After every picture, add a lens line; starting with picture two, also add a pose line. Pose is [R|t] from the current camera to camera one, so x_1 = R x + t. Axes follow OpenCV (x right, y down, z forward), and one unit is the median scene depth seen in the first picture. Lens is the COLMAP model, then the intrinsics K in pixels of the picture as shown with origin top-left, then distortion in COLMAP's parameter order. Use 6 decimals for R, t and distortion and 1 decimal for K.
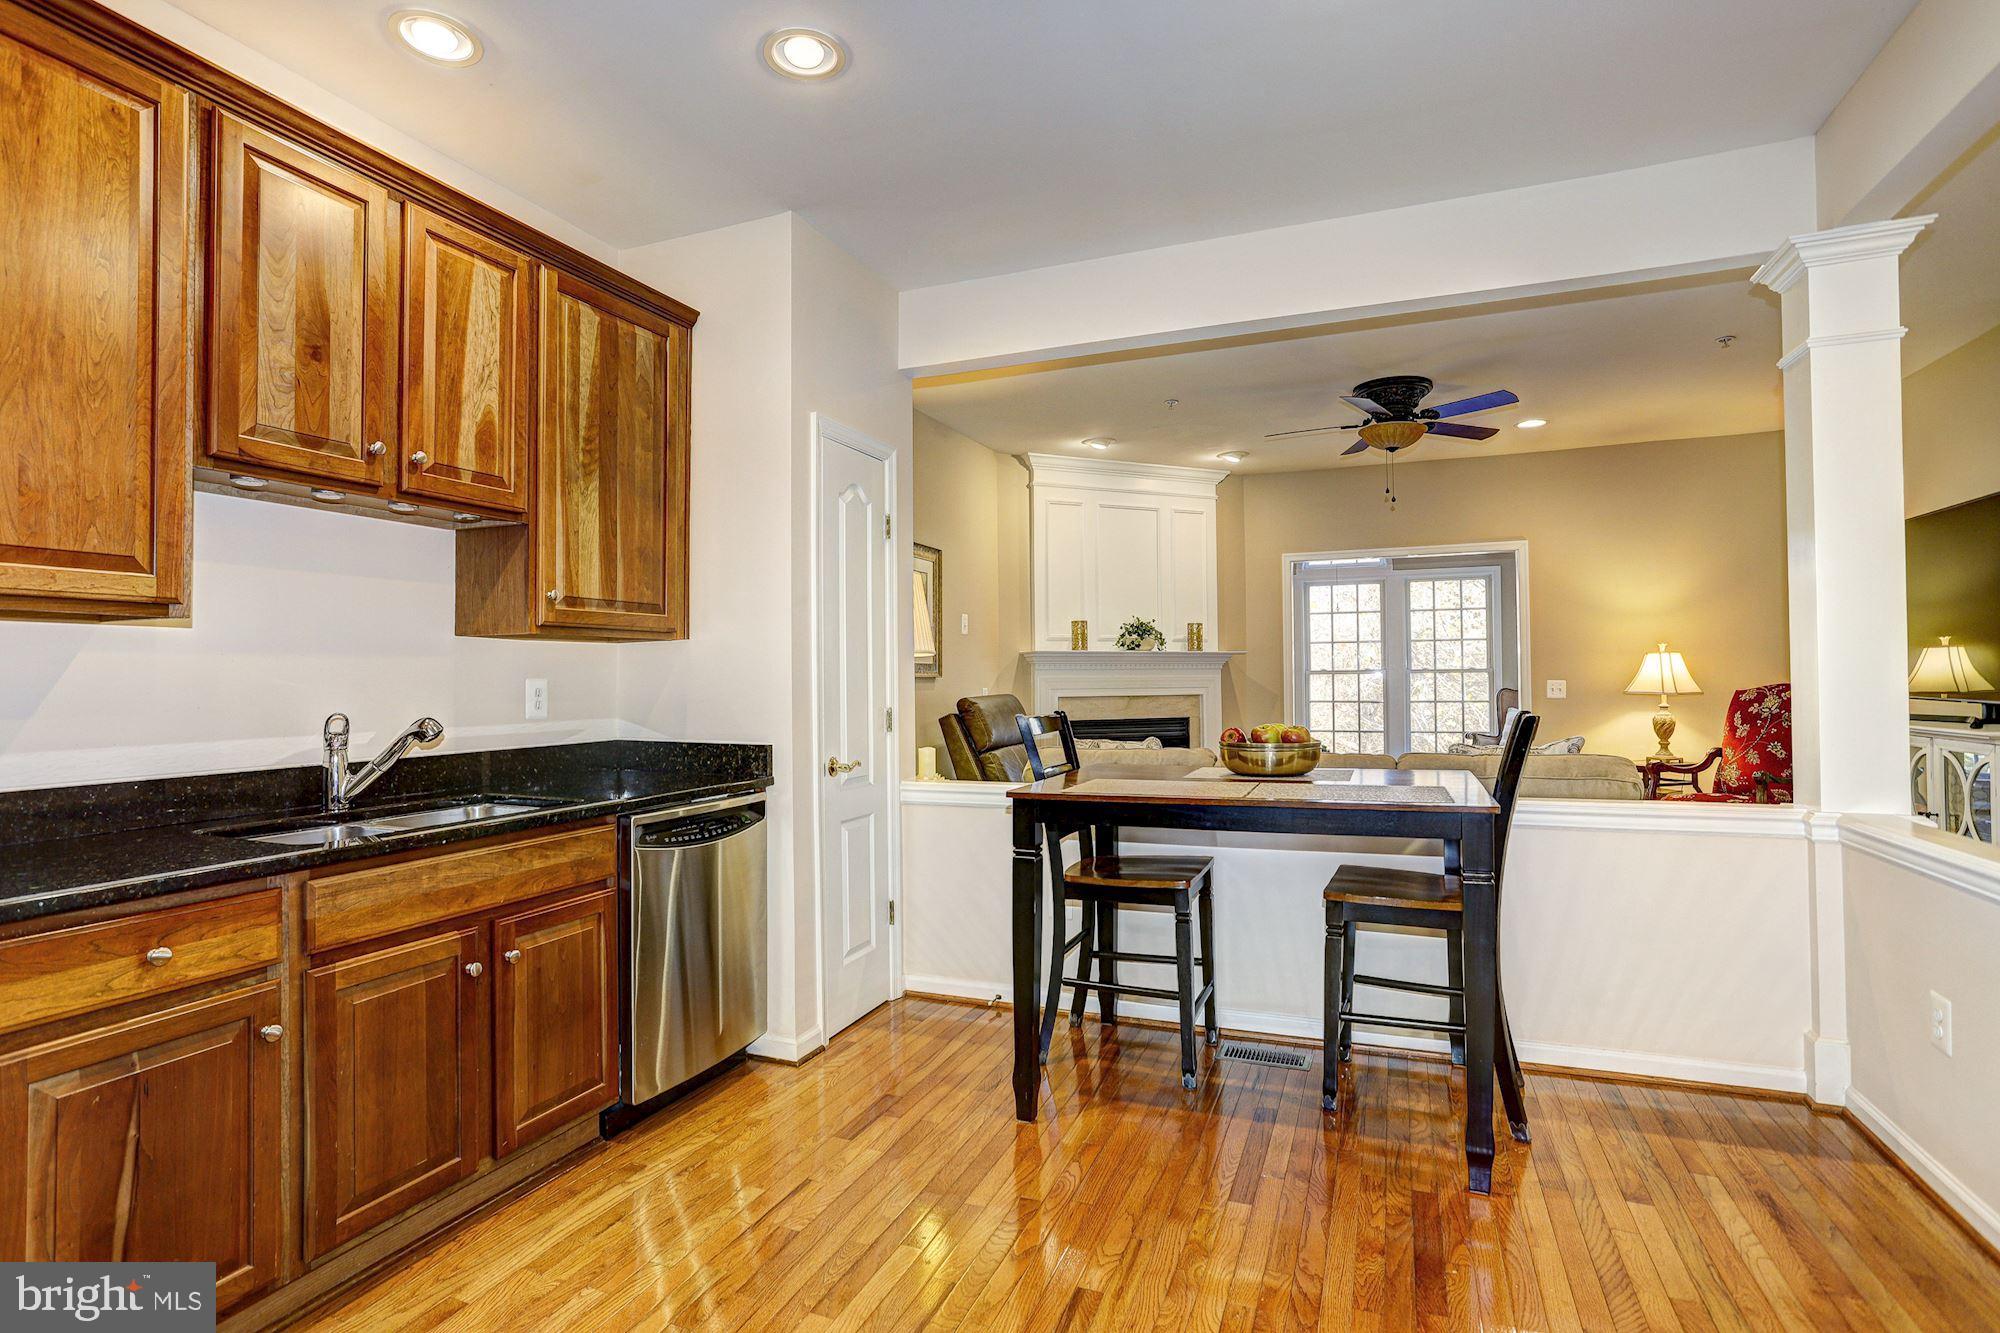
lens RADIAL K [[979.8, 0, 991.9], [0, 979.8, 663.6], [0, 0, 1]] dist [-0.037540, 0.016336]
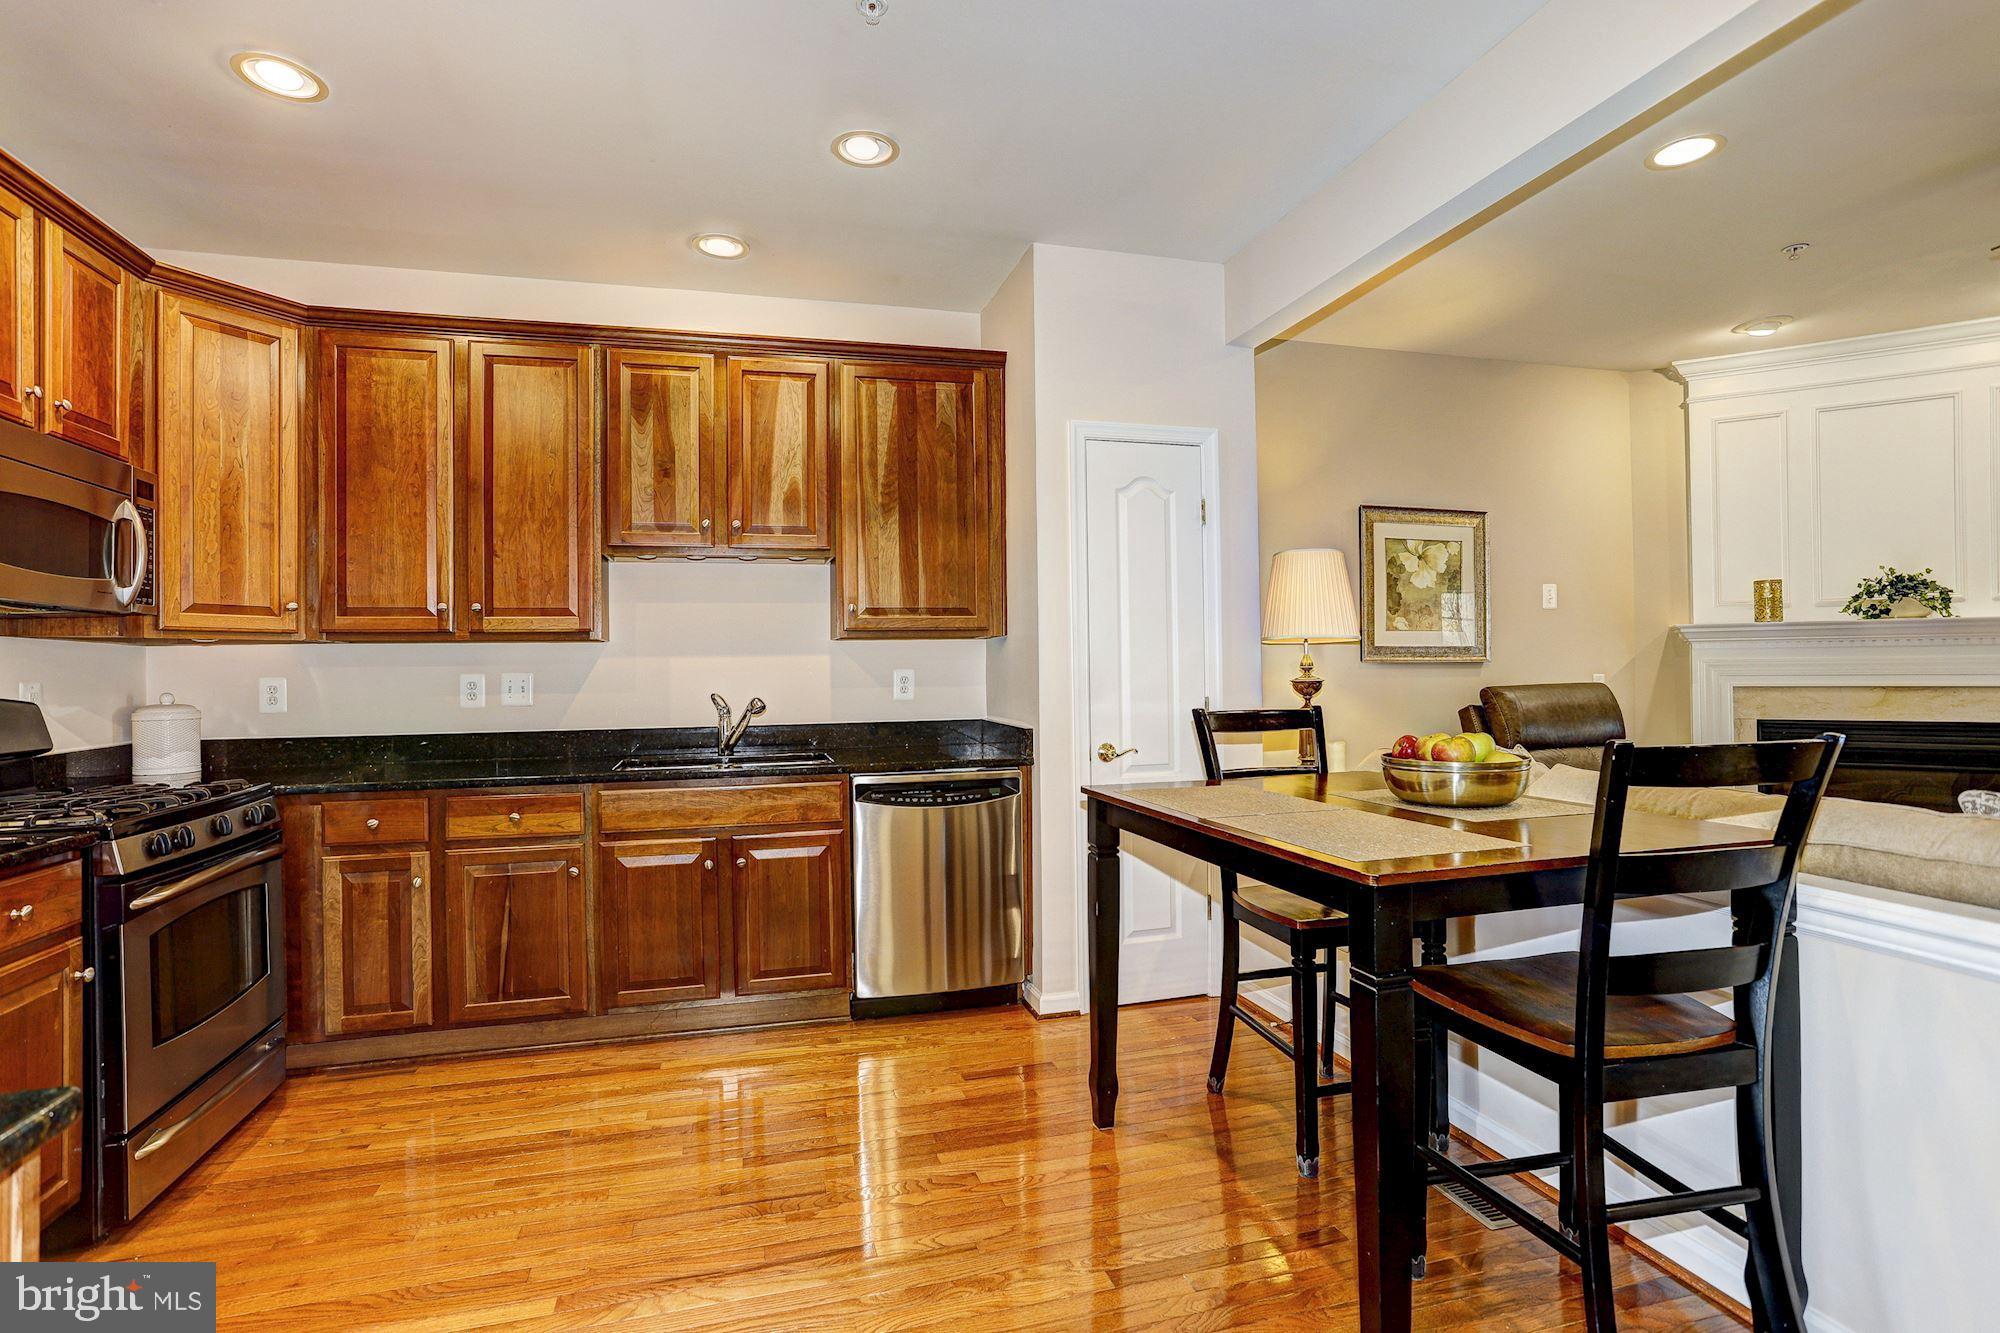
lens RADIAL K [[967.4, 0, 970.1], [0, 967.4, 658.6], [0, 0, 1]] dist [-0.042427, 0.016630]
pose [[0.609452, -0.004772, -0.792809, 0.674103], [0.019196, 0.999778, 0.008739, -0.009069], [0.792590, -0.020545, 0.609408, 0.303534]]
